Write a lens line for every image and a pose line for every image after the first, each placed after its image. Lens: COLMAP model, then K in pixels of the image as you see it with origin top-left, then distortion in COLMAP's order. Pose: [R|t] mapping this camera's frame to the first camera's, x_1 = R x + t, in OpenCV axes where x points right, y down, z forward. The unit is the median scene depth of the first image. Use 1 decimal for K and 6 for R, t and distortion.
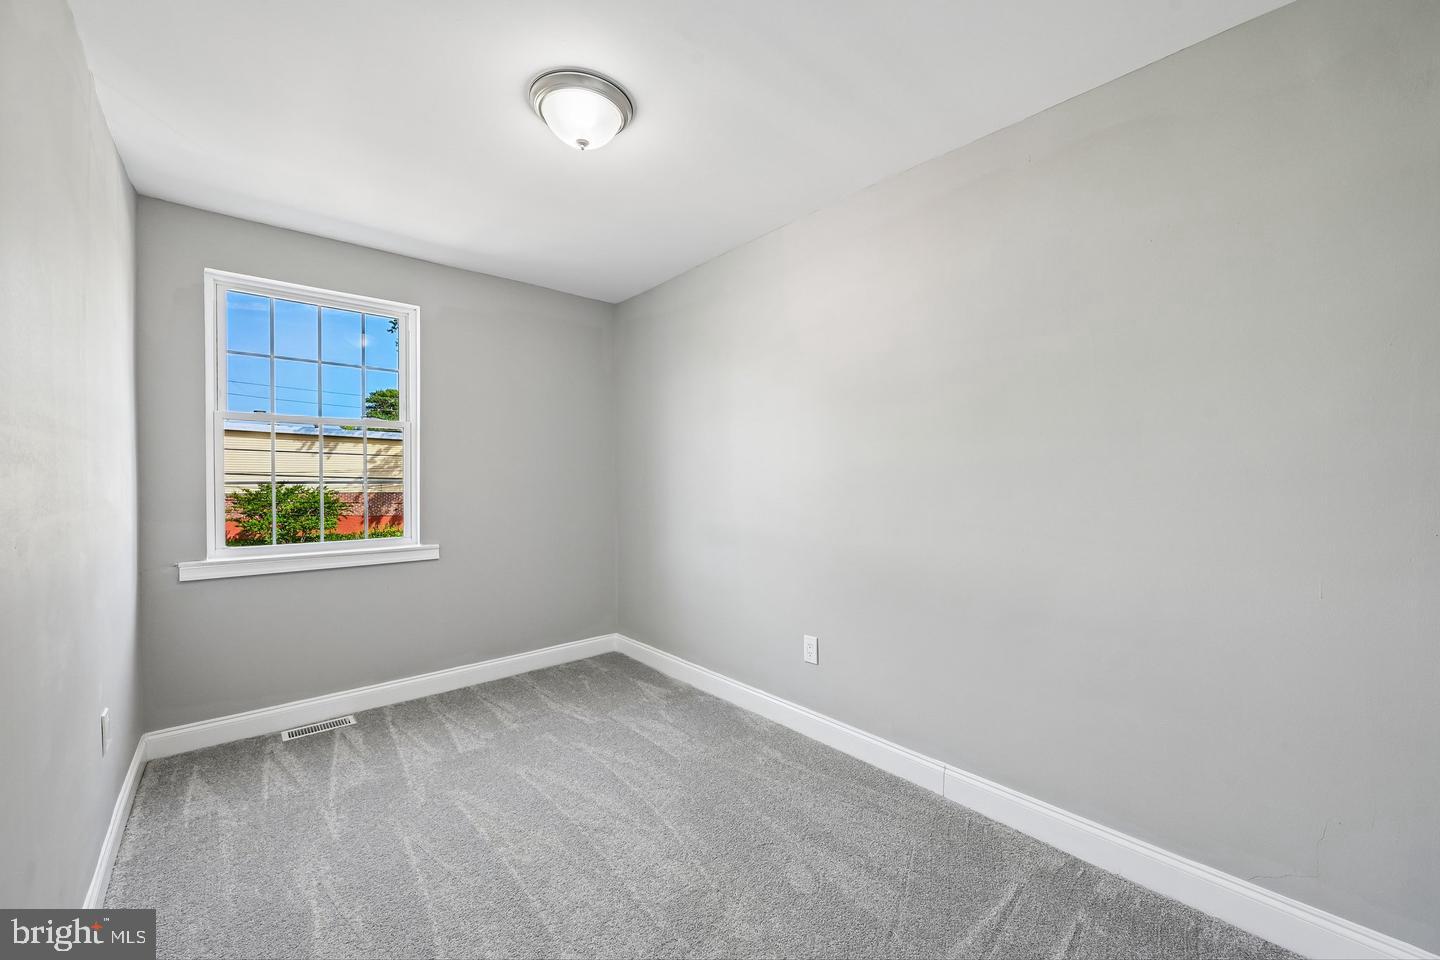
lens RADIAL K [[565.8, 0, 726.9], [0, 565.8, 479.8], [0, 0, 1]] dist [-0.002262, 0.000062]
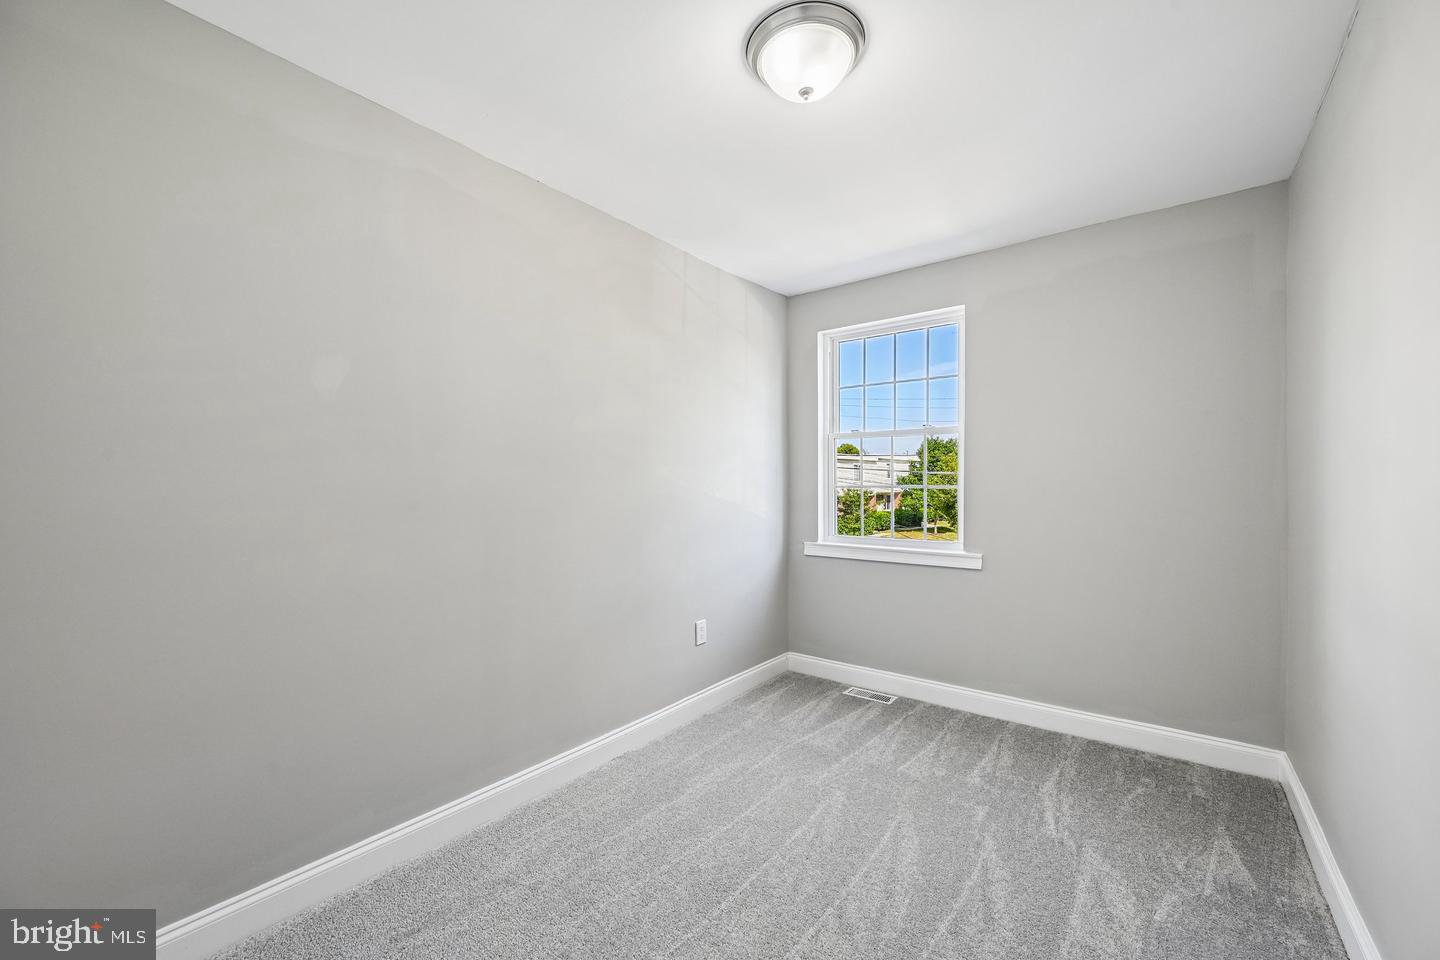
lens RADIAL K [[565.8, 0, 726.4], [0, 565.8, 482.2], [0, 0, 1]] dist [-0.002262, 0.000062]
pose [[0.191698, 0.001286, -0.981453, 0.377980], [0.000031, 0.999999, 0.001316, -0.006017], [0.981454, -0.000282, 0.191697, 0.484157]]
